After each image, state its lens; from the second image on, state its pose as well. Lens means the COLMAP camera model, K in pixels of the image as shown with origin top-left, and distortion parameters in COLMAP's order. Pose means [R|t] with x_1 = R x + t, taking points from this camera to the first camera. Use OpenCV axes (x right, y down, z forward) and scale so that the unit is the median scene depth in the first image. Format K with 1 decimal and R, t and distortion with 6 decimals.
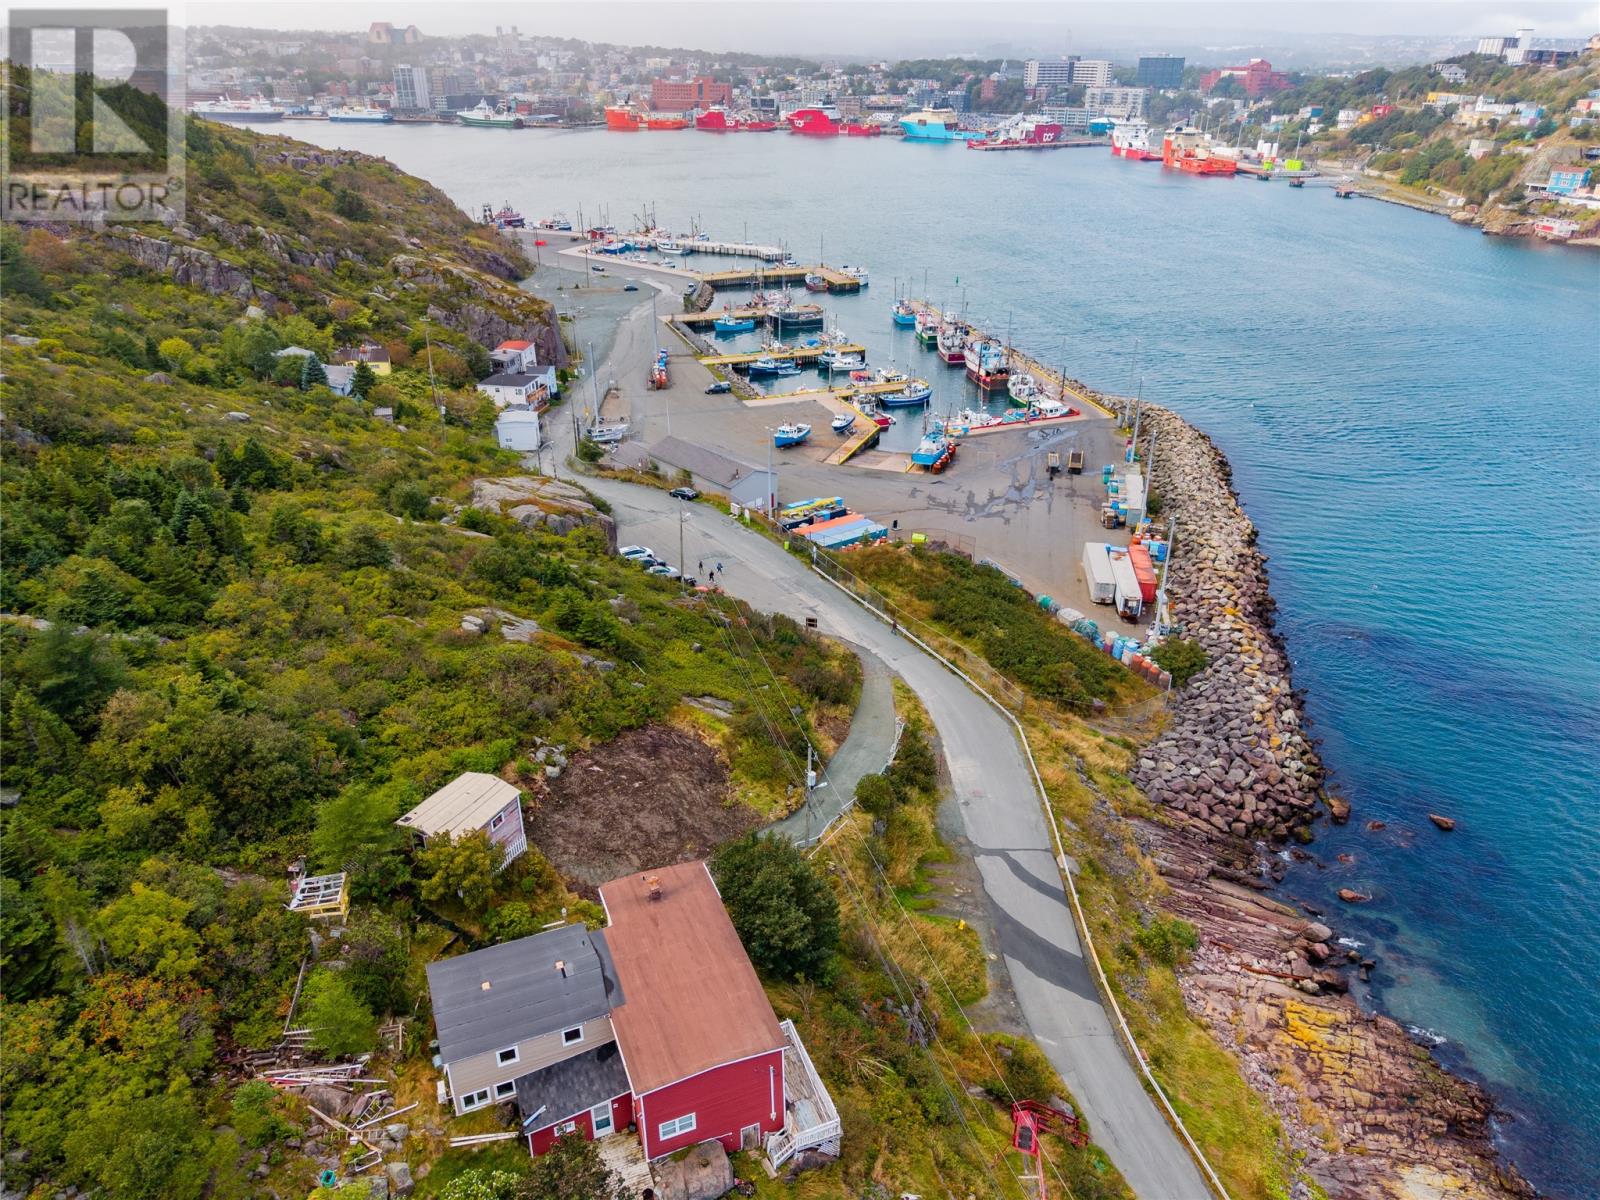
lens RADIAL K [[1067.6, 0, 805.6], [0, 1067.6, 601.6], [0, 0, 1]] dist [0.020416, -0.018211]
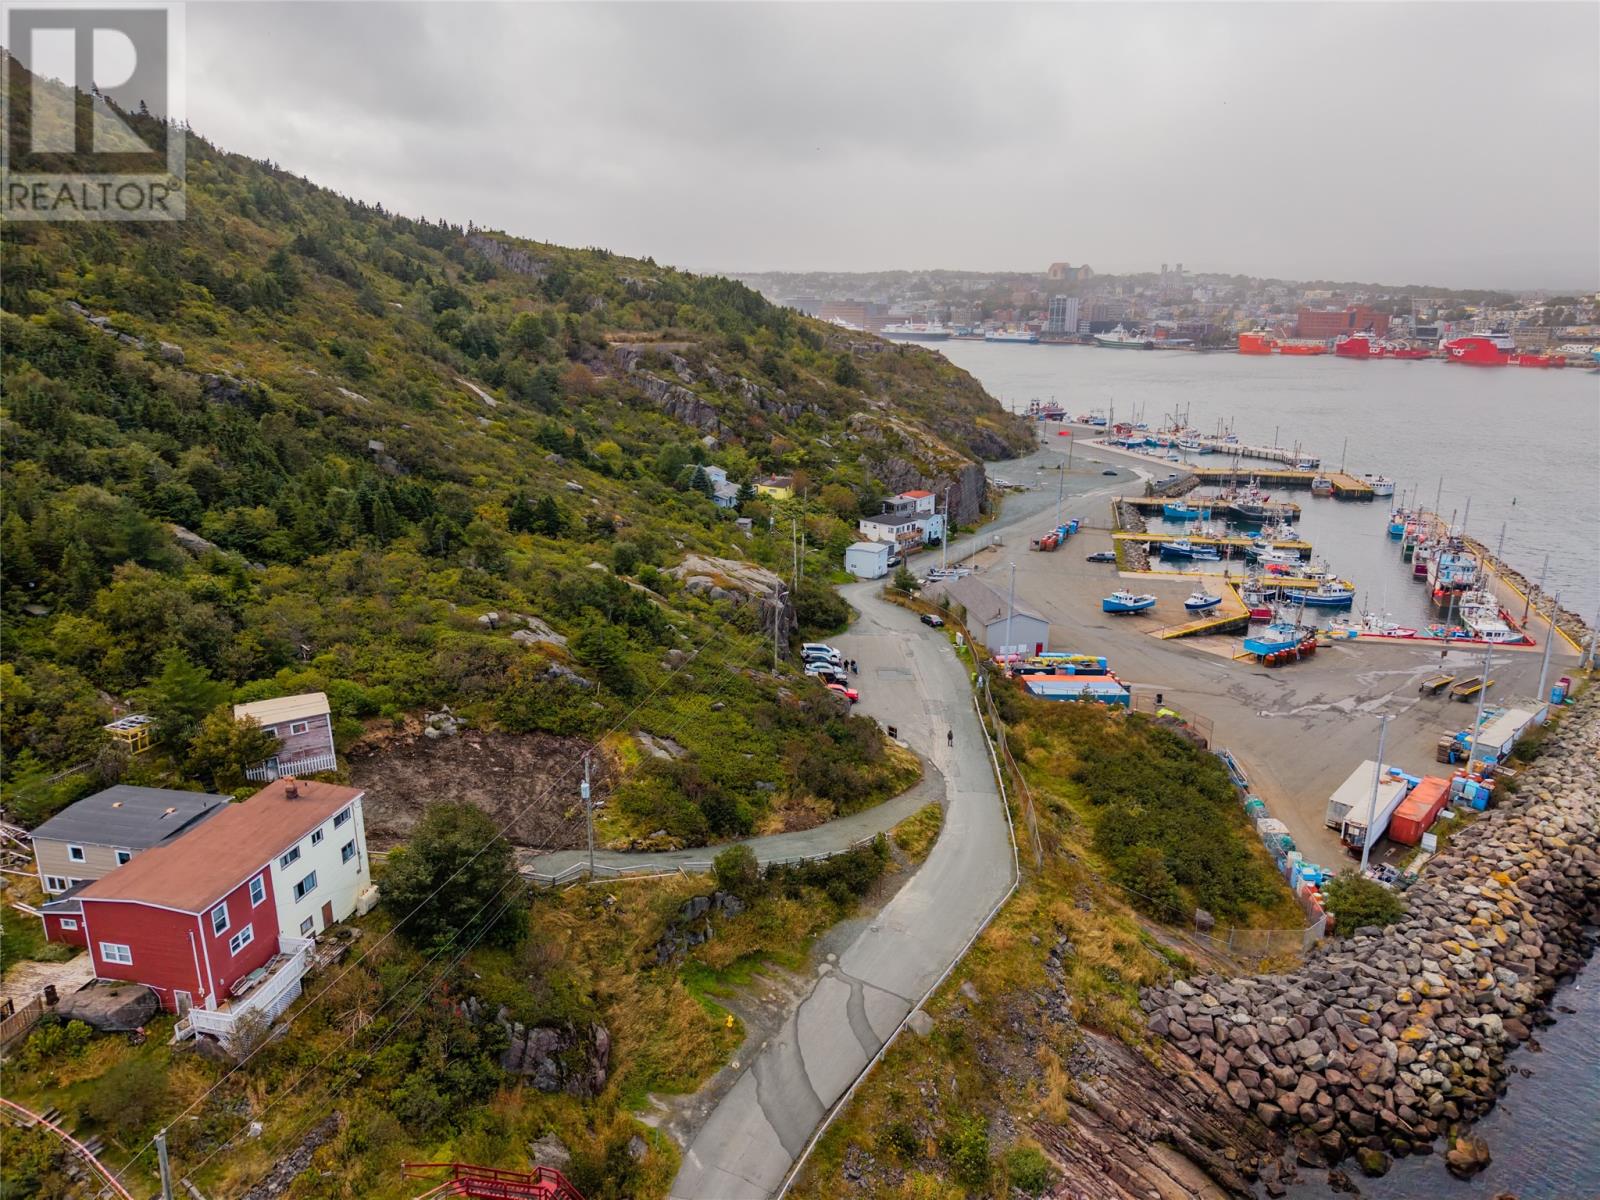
lens RADIAL K [[1067.6, 0, 805.9], [0, 1067.6, 604.4], [0, 0, 1]] dist [0.020416, -0.018211]
pose [[0.833761, 0.152477, -0.530653, 0.224283], [-0.251001, 0.960728, -0.118318, 0.022122], [0.491773, 0.231844, 0.839290, 0.076620]]
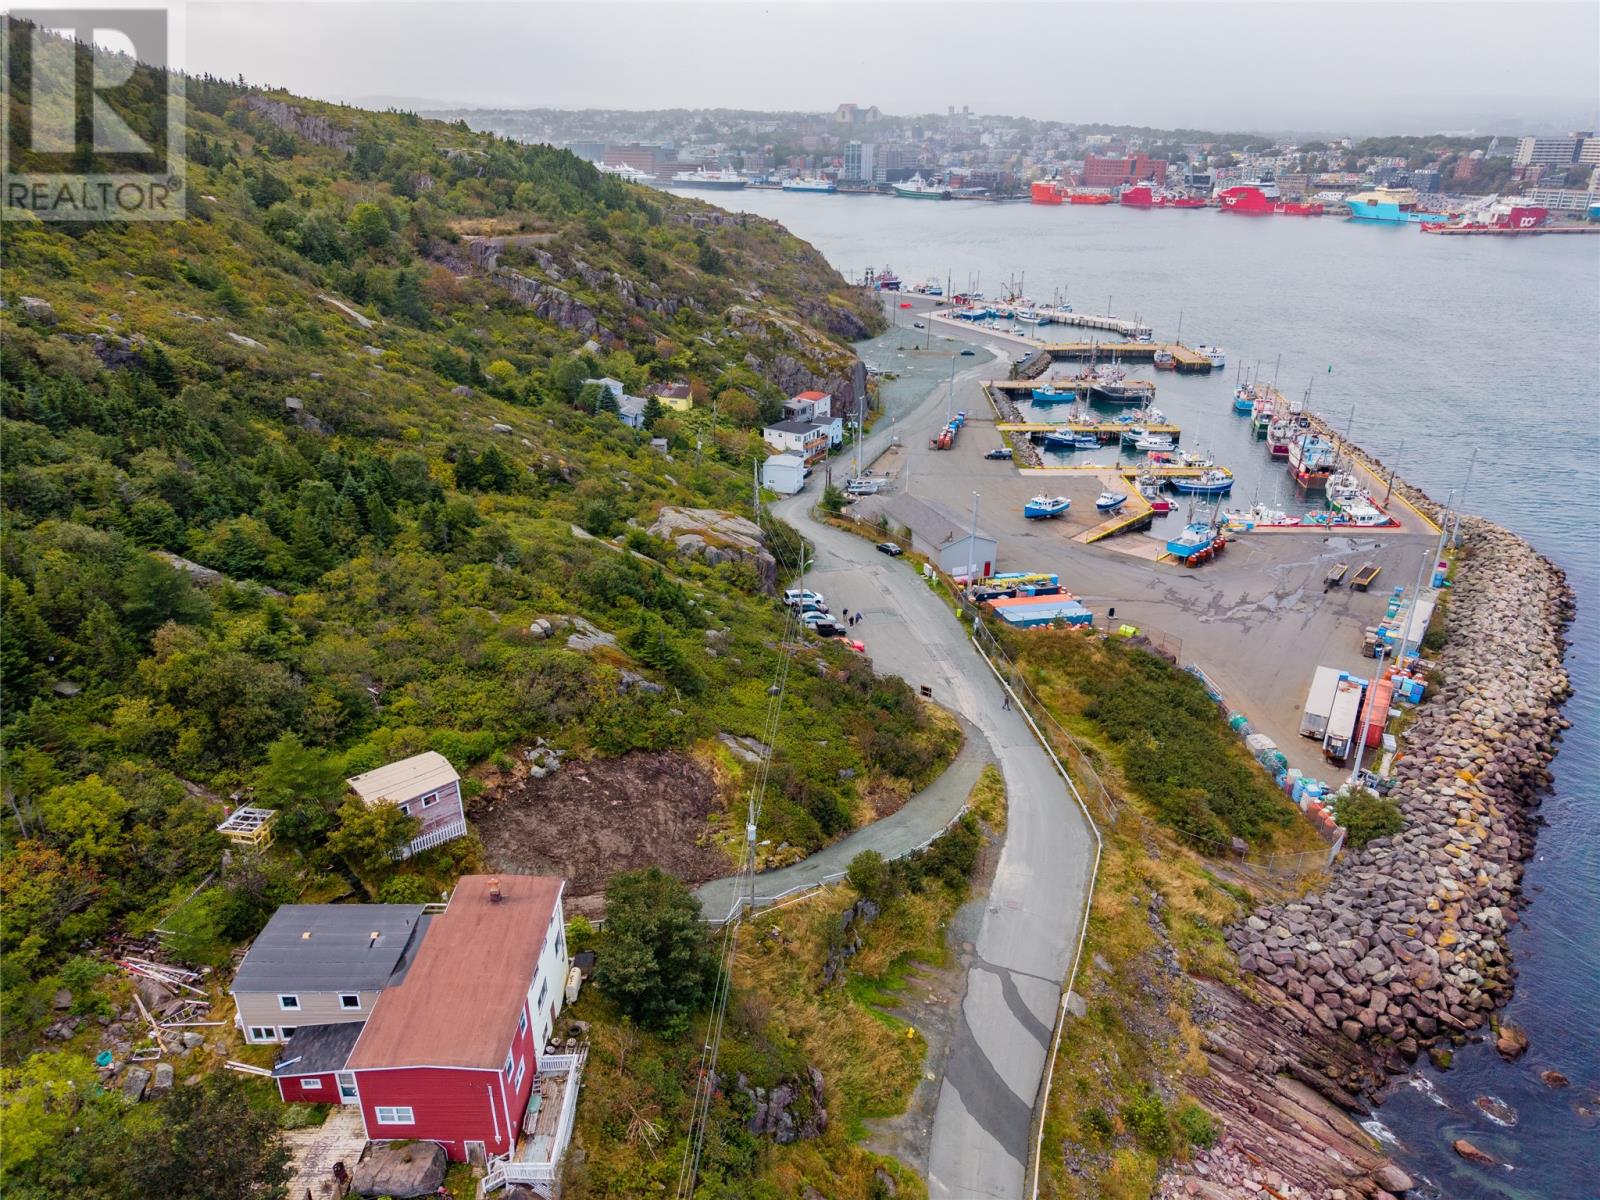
lens RADIAL K [[1067.6, 0, 805.8], [0, 1067.6, 604.7], [0, 0, 1]] dist [0.020416, -0.018211]
pose [[0.926960, 0.151839, -0.343060, 0.117447], [-0.171155, 0.984886, -0.026555, -0.007082], [0.333843, 0.083332, 0.938938, 0.028435]]
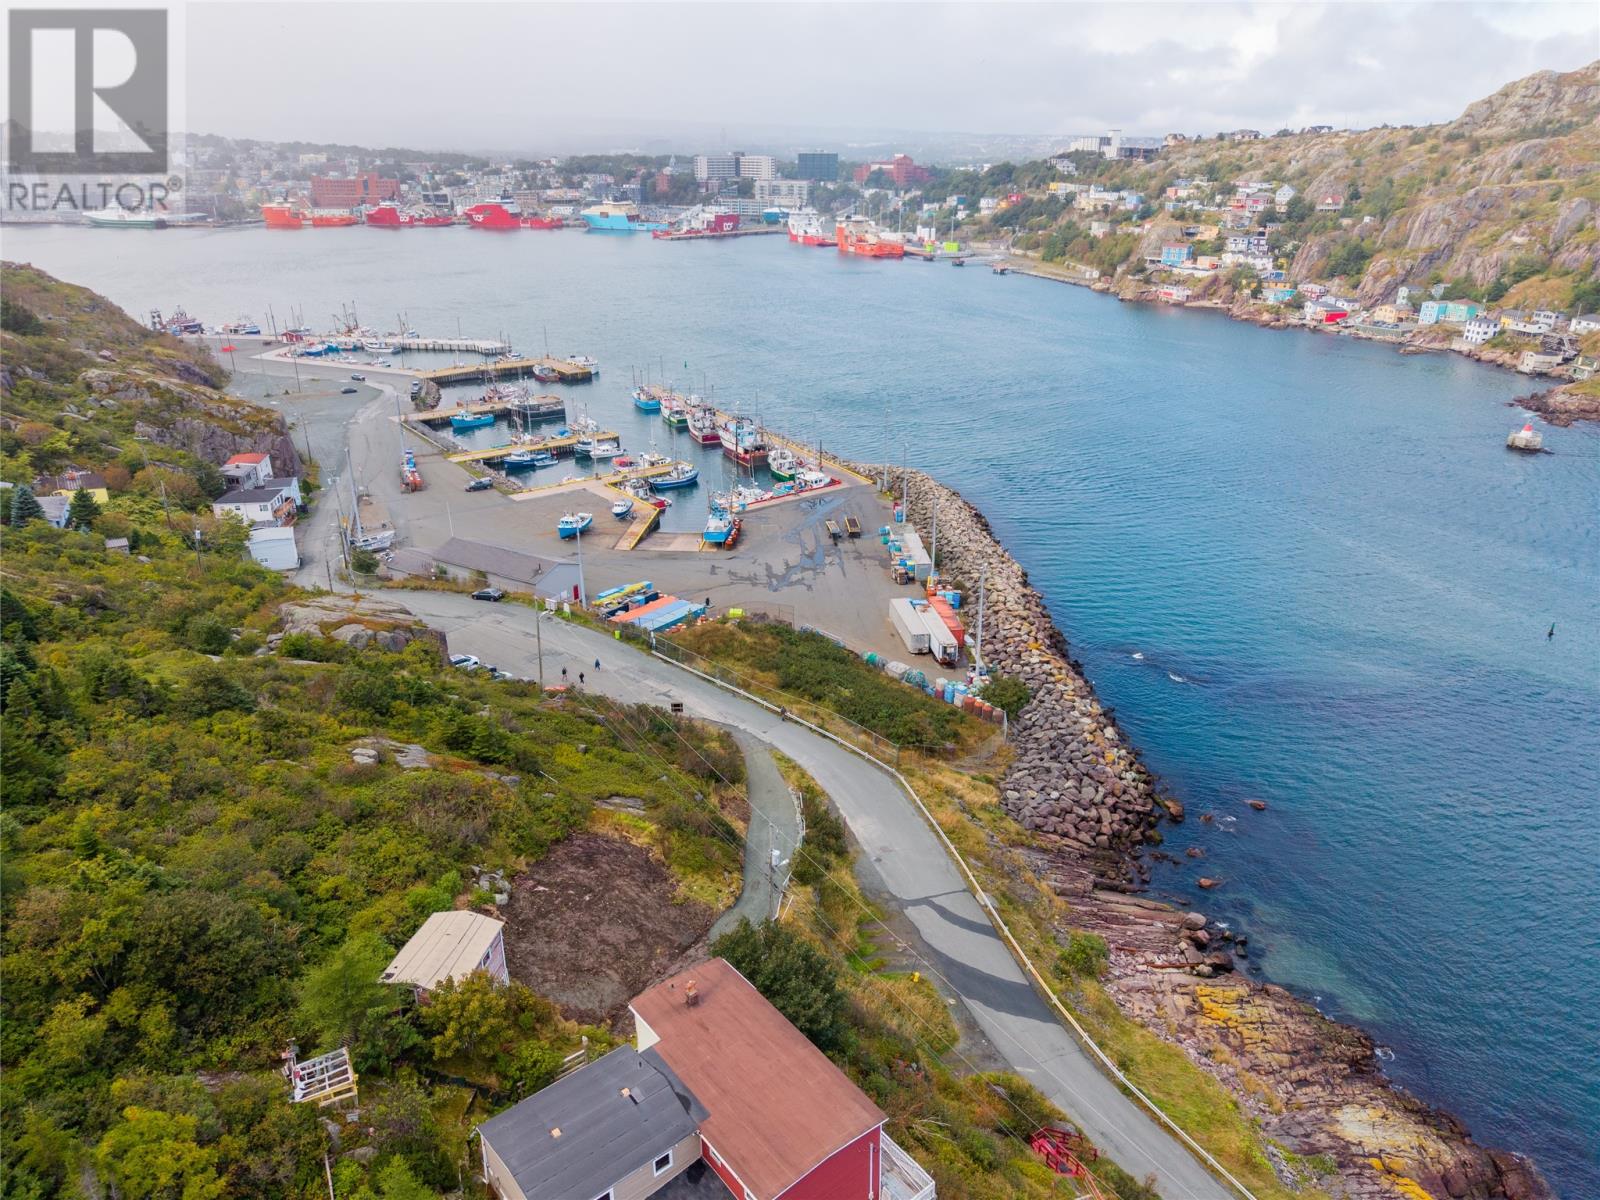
lens RADIAL K [[1067.6, 0, 804.6], [0, 1067.6, 599.5], [0, 0, 1]] dist [0.020416, -0.018211]
pose [[0.958921, -0.111382, 0.260892, -0.067367], [0.130523, 0.989795, -0.057173, -0.004231], [-0.251861, 0.088877, 0.963674, 0.002032]]
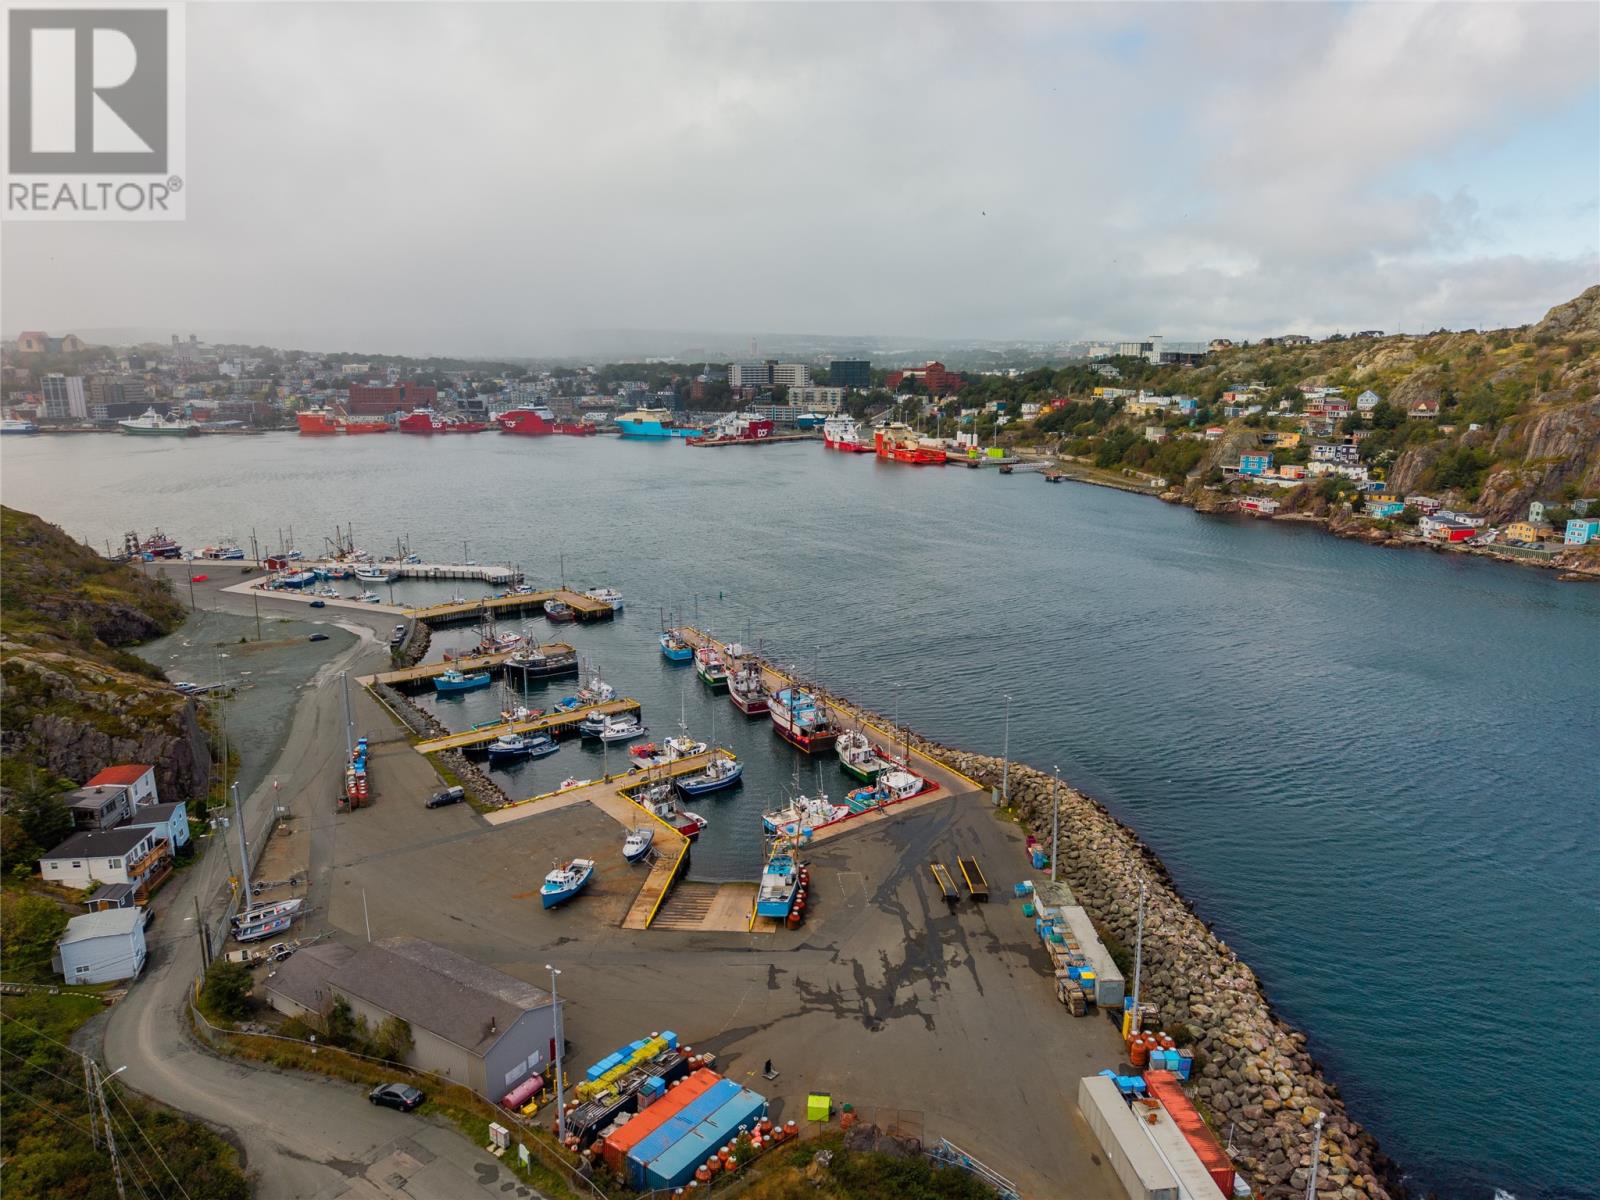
lens RADIAL K [[1067.6, 0, 802.6], [0, 1067.6, 599.9], [0, 0, 1]] dist [0.020416, -0.018211]
pose [[0.965509, -0.065146, 0.252089, -0.025706], [0.125302, 0.964961, -0.230542, -0.141101], [-0.228238, 0.254177, 0.939841, 0.261676]]
